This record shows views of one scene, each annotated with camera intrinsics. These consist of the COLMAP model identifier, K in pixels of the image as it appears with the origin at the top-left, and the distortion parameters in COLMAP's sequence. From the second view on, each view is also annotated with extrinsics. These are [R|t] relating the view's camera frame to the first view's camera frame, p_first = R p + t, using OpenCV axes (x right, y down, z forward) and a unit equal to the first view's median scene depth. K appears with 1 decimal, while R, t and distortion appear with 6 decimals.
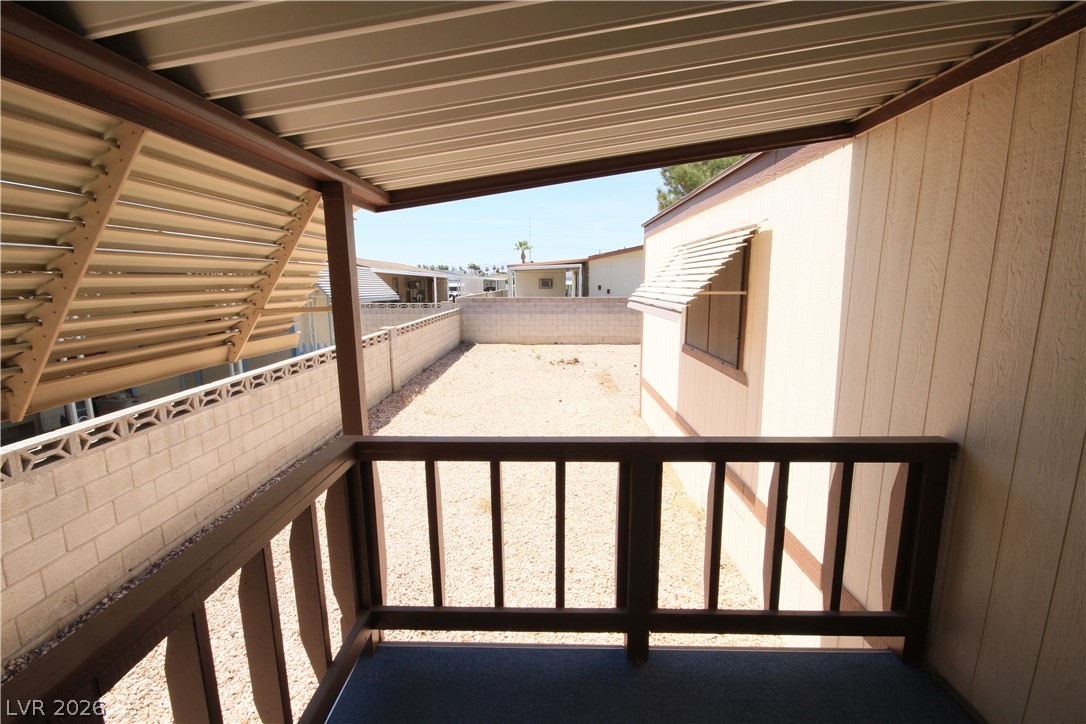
lens RADIAL K [[499.6, 0, 541.4], [0, 499.6, 372.6], [0, 0, 1]] dist [-0.002334, -0.000632]
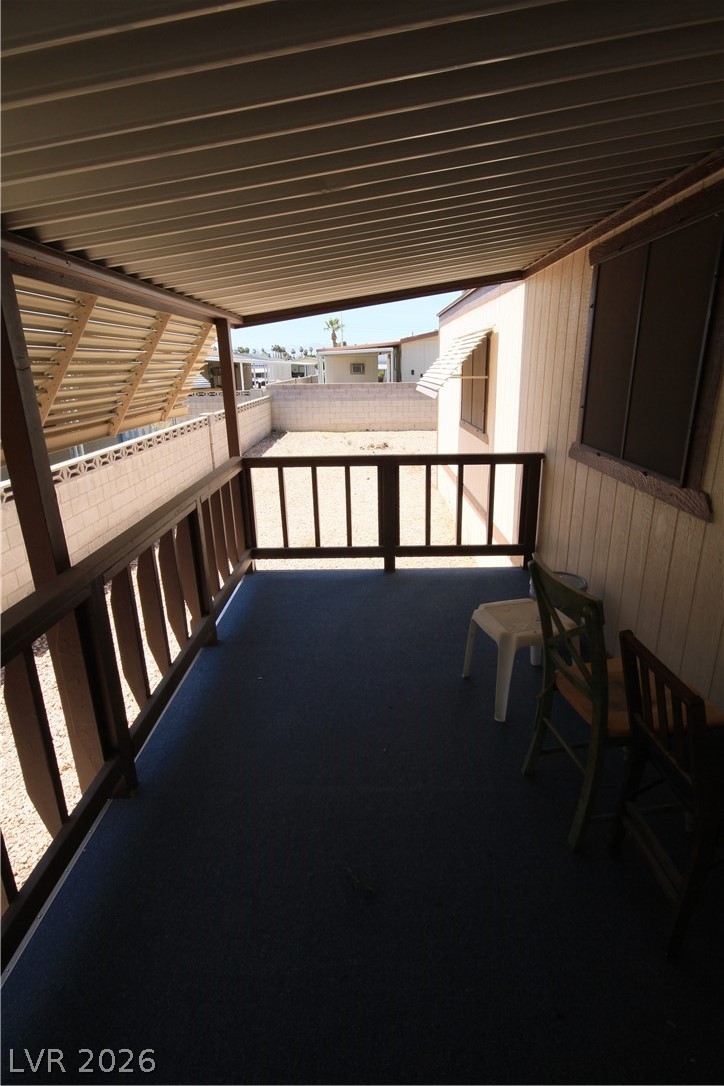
lens RADIAL K [[550.0, 0, 363.9], [0, 550.0, 535.7], [0, 0, 1]] dist [0.013862, 0.000081]
pose [[0.999830, -0.015404, 0.010110, 0.008115], [0.014084, 0.992705, 0.119743, 0.019749], [-0.011881, -0.119581, 0.992753, -0.125193]]
